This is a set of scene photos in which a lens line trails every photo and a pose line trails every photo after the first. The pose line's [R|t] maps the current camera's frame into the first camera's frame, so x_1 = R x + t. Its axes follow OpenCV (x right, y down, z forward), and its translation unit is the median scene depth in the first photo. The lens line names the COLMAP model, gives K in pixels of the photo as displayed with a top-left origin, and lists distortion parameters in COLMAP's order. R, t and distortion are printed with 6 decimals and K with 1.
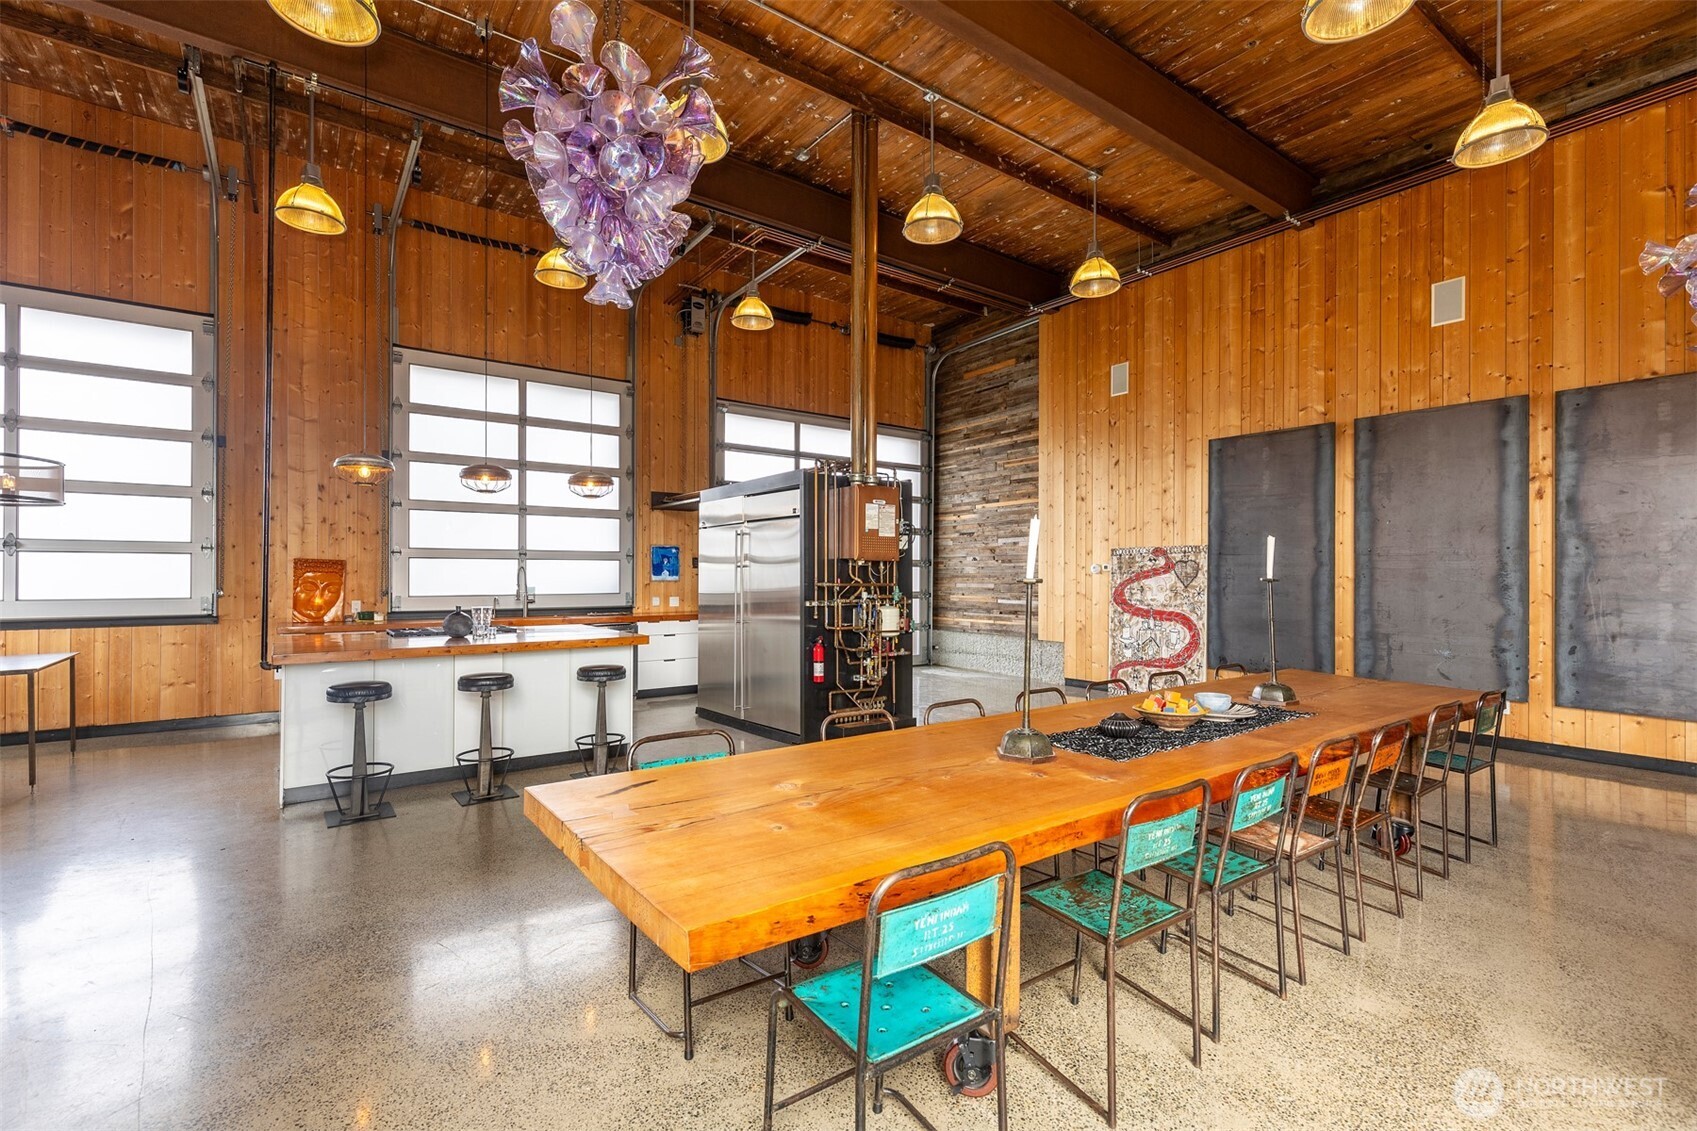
lens RADIAL K [[755.2, 0, 858.1], [0, 755.2, 571.2], [0, 0, 1]] dist [0.009356, -0.000811]
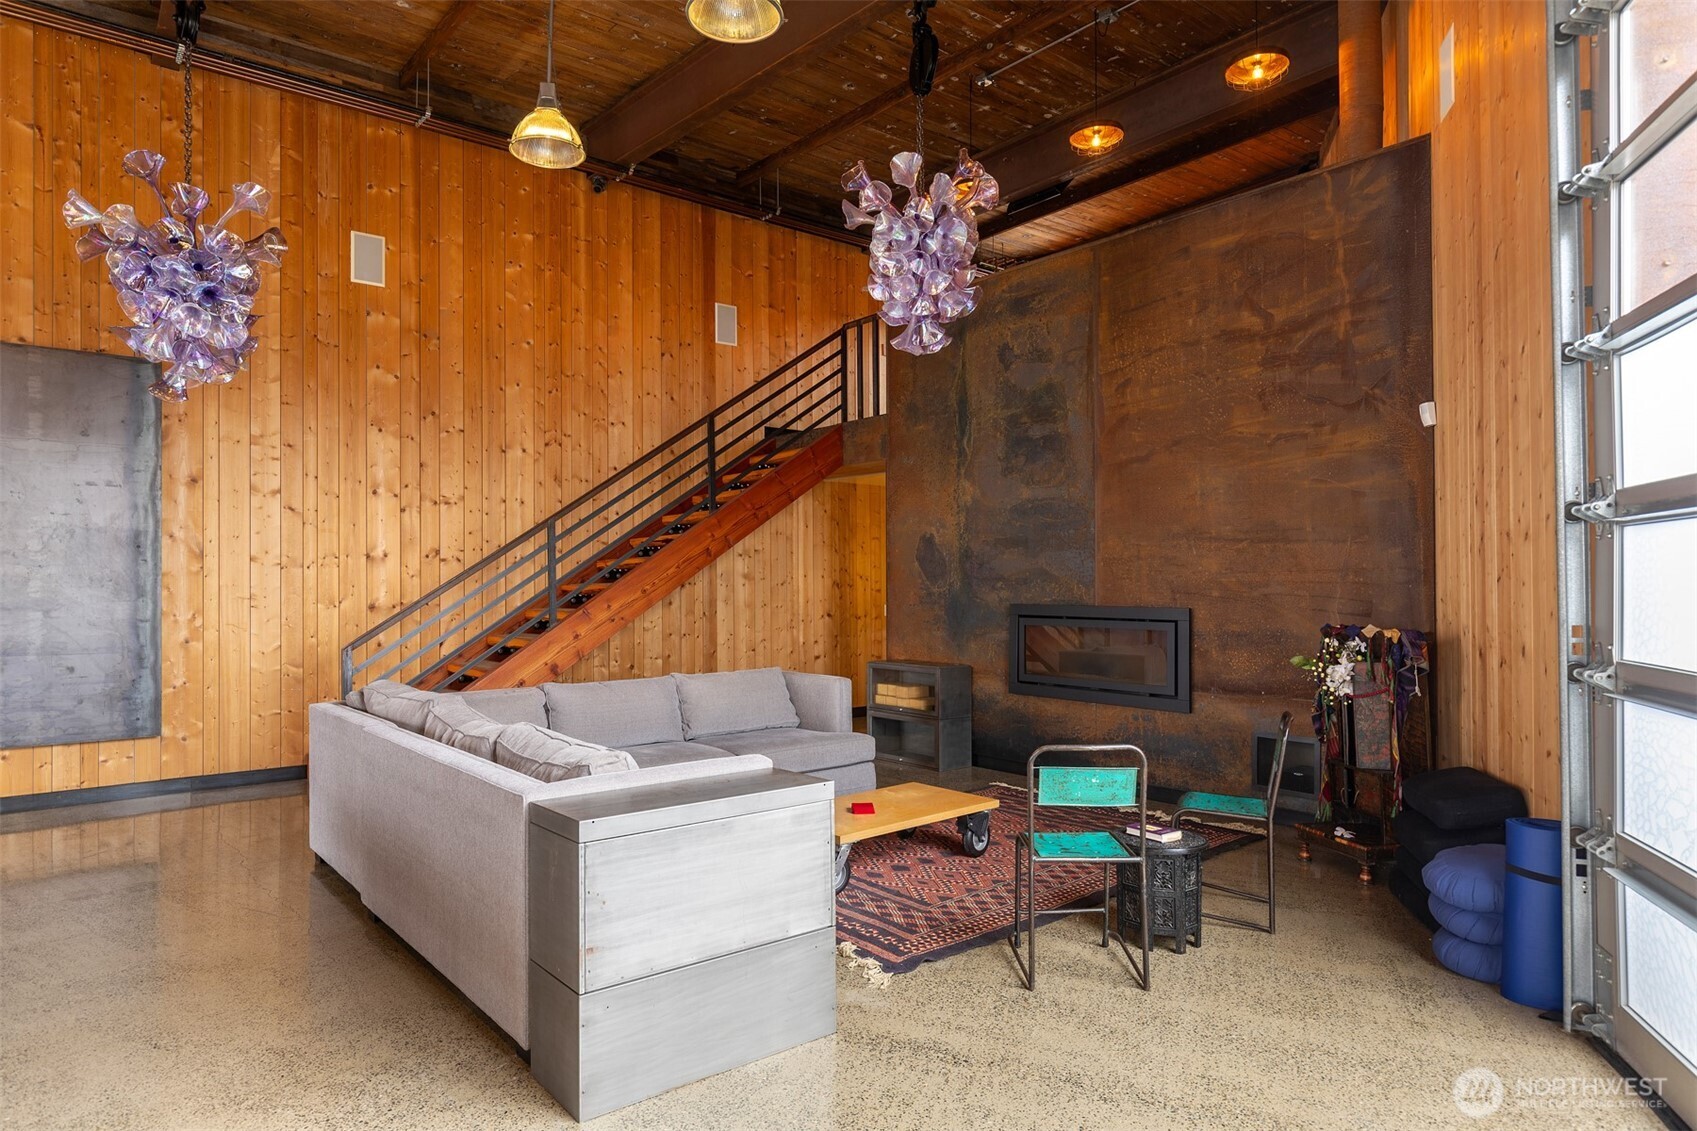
lens RADIAL K [[1010.4, 0, 839.1], [0, 1010.4, 572.8], [0, 0, 1]] dist [-0.001682, -0.001086]
pose [[-0.028231, 0.002386, 0.999599, -0.065054], [-0.002027, 0.999995, -0.002444, -0.000348], [-0.999599, -0.002095, -0.028226, 0.086740]]
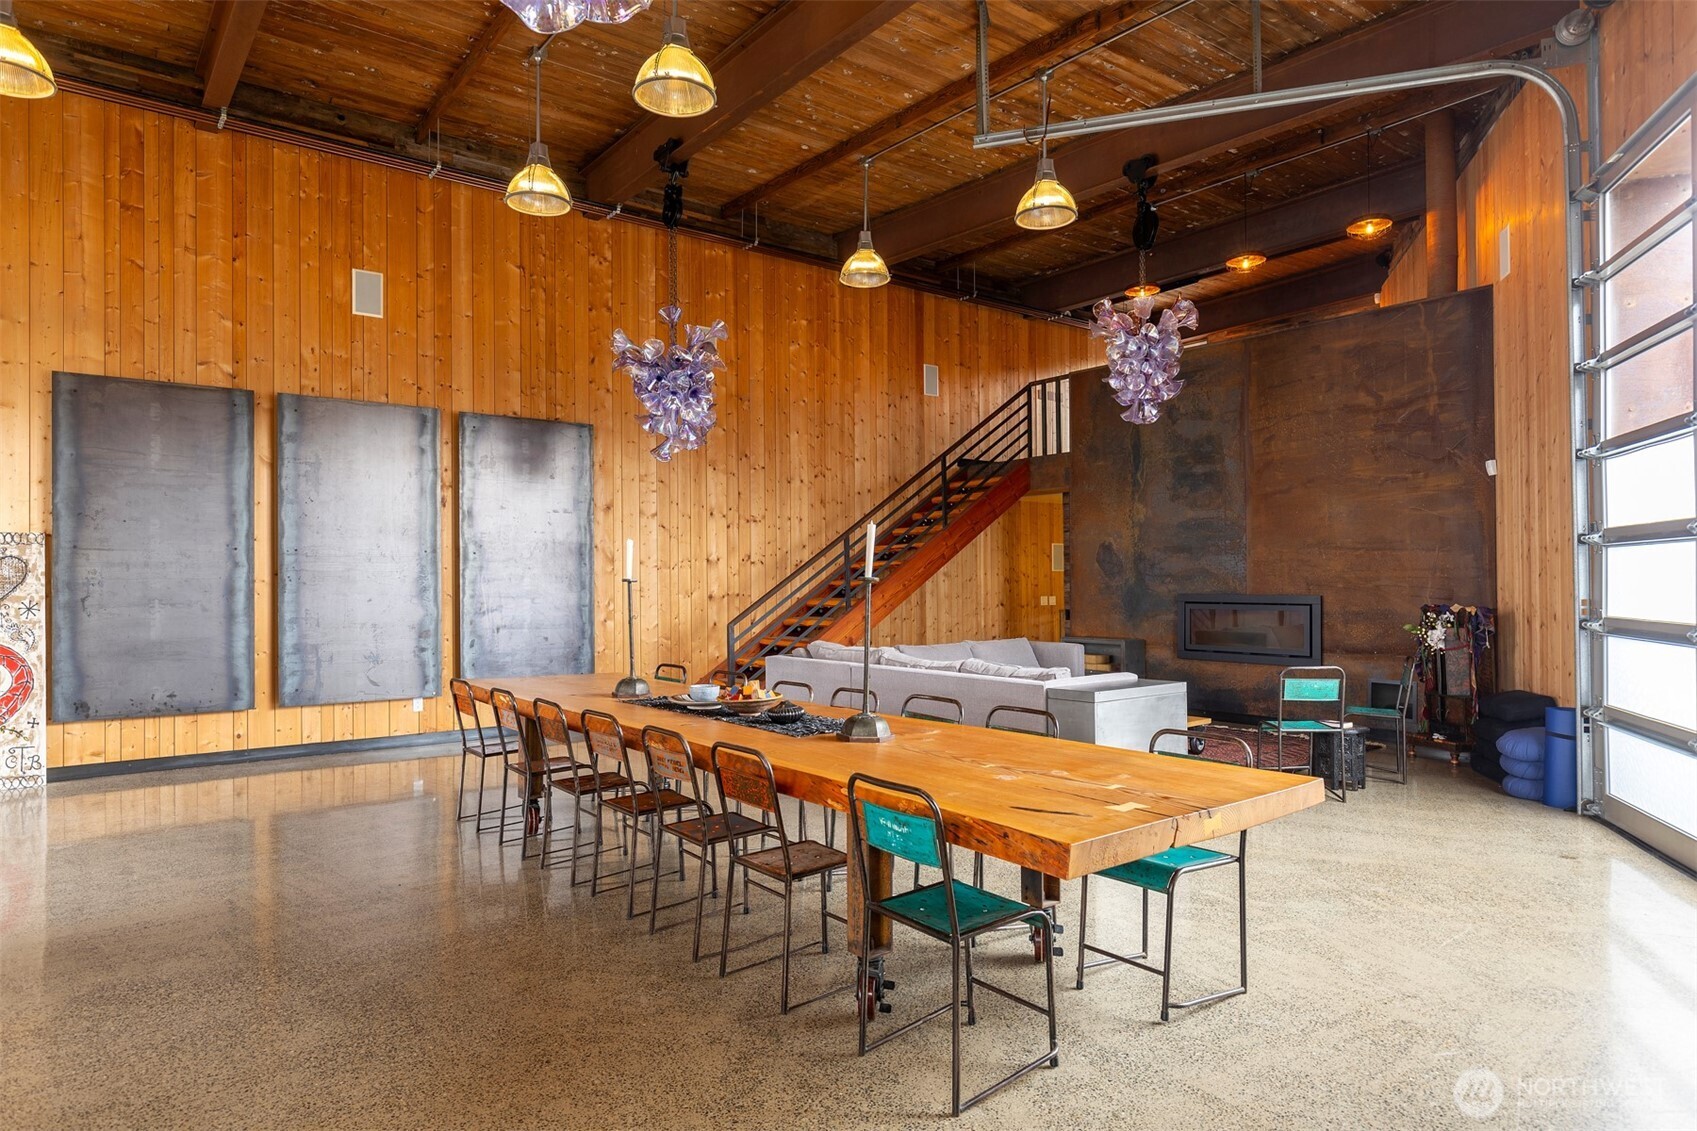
lens RADIAL K [[1010.4, 0, 838.2], [0, 1010.4, 572.1], [0, 0, 1]] dist [-0.001682, -0.001086]
pose [[-0.007947, 0.001028, 0.999968, -0.404604], [0.000041, 0.999999, -0.001028, -0.000586], [-0.999968, 0.000033, -0.007947, 0.332864]]
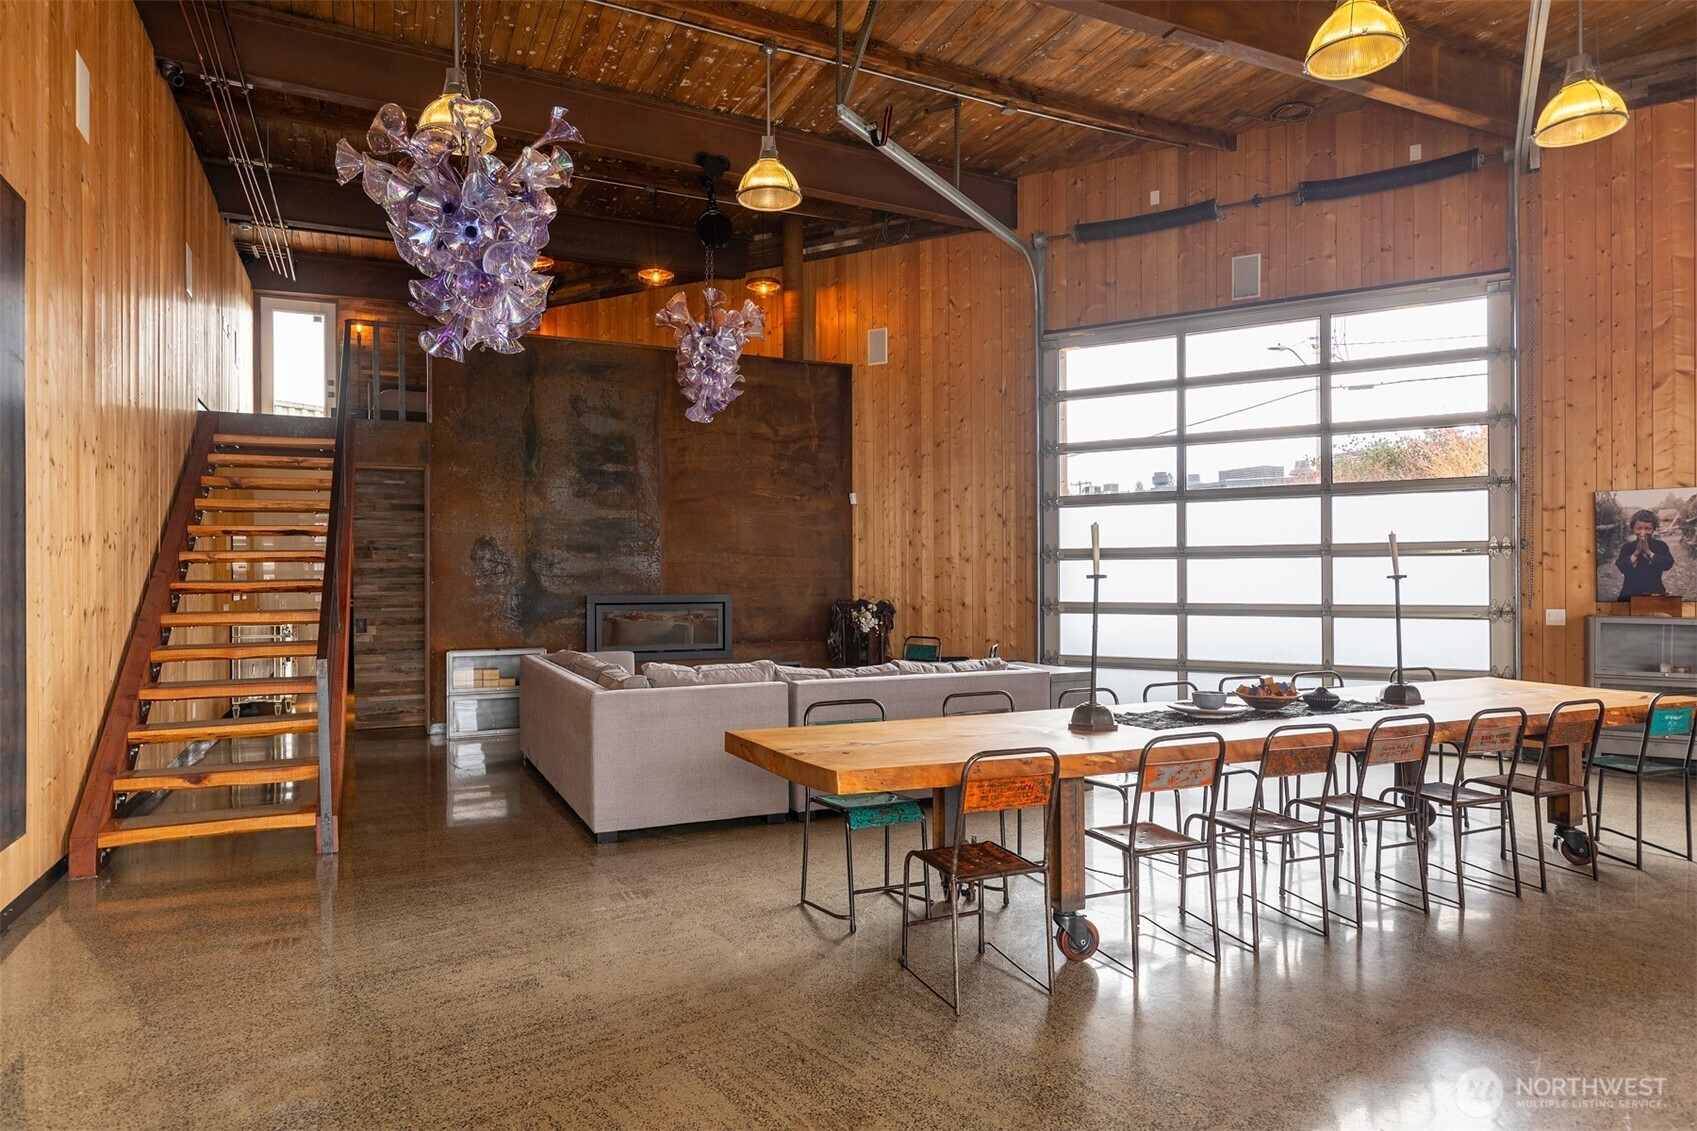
lens RADIAL K [[1010.4, 0, 848.7], [0, 1010.4, 575.7], [0, 0, 1]] dist [-0.001682, -0.001086]
pose [[-0.978055, -0.001897, 0.208336, 0.278383], [-0.003585, 0.999964, -0.007723, 0.009681], [-0.208314, -0.008301, -0.978027, 0.986711]]
